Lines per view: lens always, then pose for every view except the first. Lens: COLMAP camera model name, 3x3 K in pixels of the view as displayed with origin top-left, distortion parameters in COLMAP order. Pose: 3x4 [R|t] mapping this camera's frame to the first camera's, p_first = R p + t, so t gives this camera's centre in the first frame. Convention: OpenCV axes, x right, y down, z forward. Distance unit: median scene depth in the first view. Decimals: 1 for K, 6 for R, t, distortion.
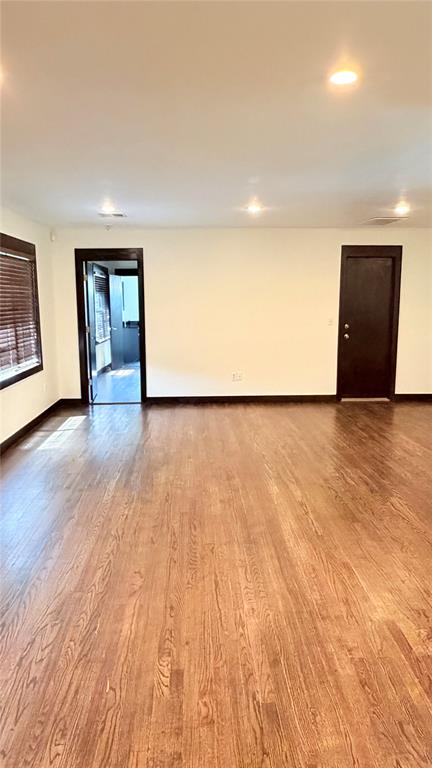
lens RADIAL K [[518.4, 0, 214.5], [0, 518.4, 380.7], [0, 0, 1]] dist [-0.021733, -0.001052]
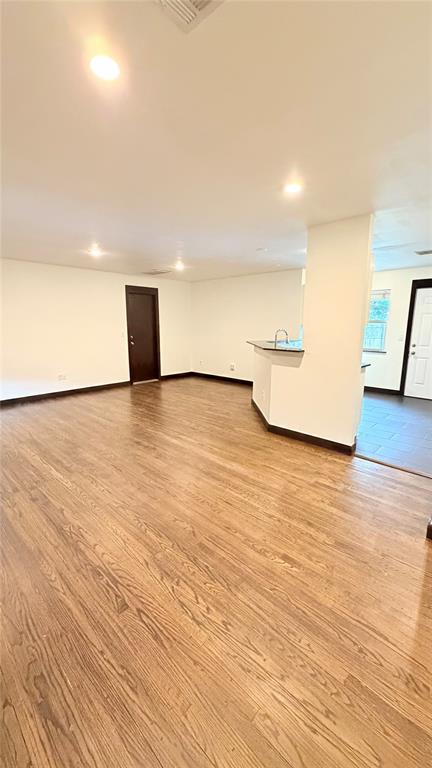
lens RADIAL K [[306.8, 0, 217.3], [0, 306.8, 388.0], [0, 0, 1]] dist [-0.014321, -0.000723]
pose [[0.711477, -0.145087, 0.687568, -0.425611], [0.107870, 0.989406, 0.097158, -0.025830], [-0.694380, 0.005042, 0.719590, 0.262889]]
